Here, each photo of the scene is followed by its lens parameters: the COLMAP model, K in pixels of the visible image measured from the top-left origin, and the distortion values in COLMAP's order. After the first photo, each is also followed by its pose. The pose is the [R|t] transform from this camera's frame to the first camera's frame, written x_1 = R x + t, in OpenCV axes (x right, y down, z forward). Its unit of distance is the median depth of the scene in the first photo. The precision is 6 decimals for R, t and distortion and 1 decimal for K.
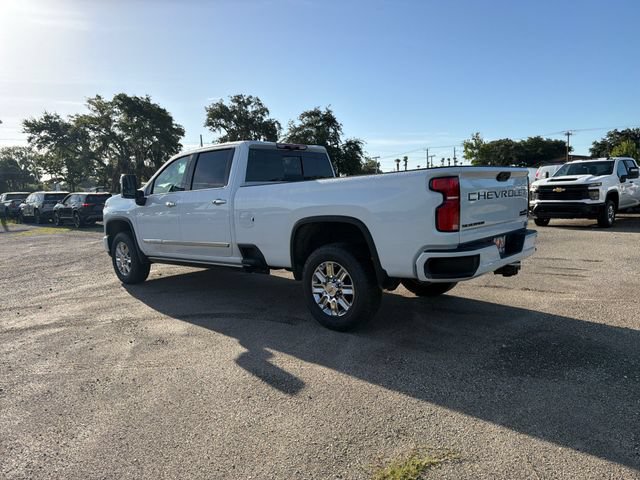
lens RADIAL K [[443.7, 0, 316.2], [0, 443.7, 260.9], [0, 0, 1]] dist [0.098282, -0.145906]
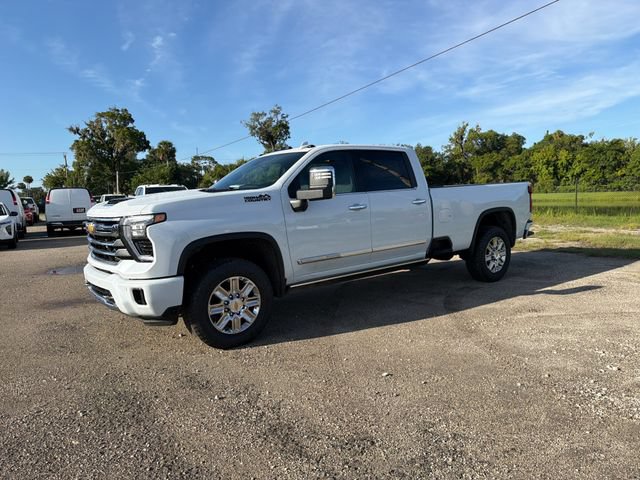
lens RADIAL K [[445.6, 0, 317.4], [0, 445.6, 255.8], [0, 0, 1]] dist [0.072994, -0.092444]
pose [[0.180560, -0.094842, 0.978981, -0.149481], [0.176081, 0.982377, 0.062695, -0.013142], [-0.967674, 0.161060, 0.194078, 0.120173]]
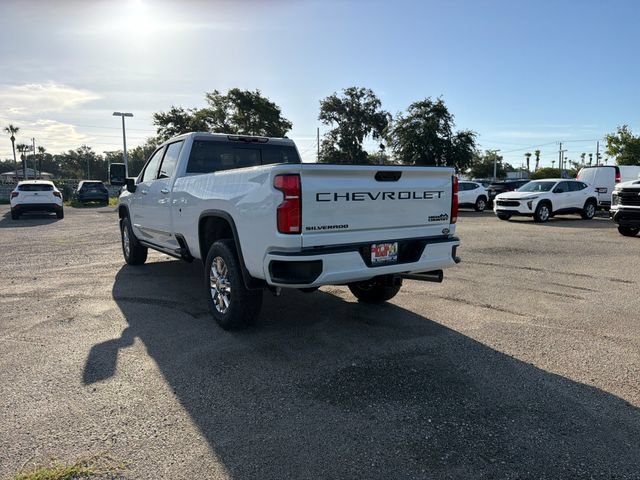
lens RADIAL K [[443.7, 0, 316.2], [0, 443.7, 260.9], [0, 0, 1]] dist [0.098282, -0.145906]
pose [[0.965435, 0.075720, -0.249404, 0.044349], [-0.071768, 0.997110, 0.024915, -0.002734], [0.250570, -0.006155, 0.968079, 0.009584]]
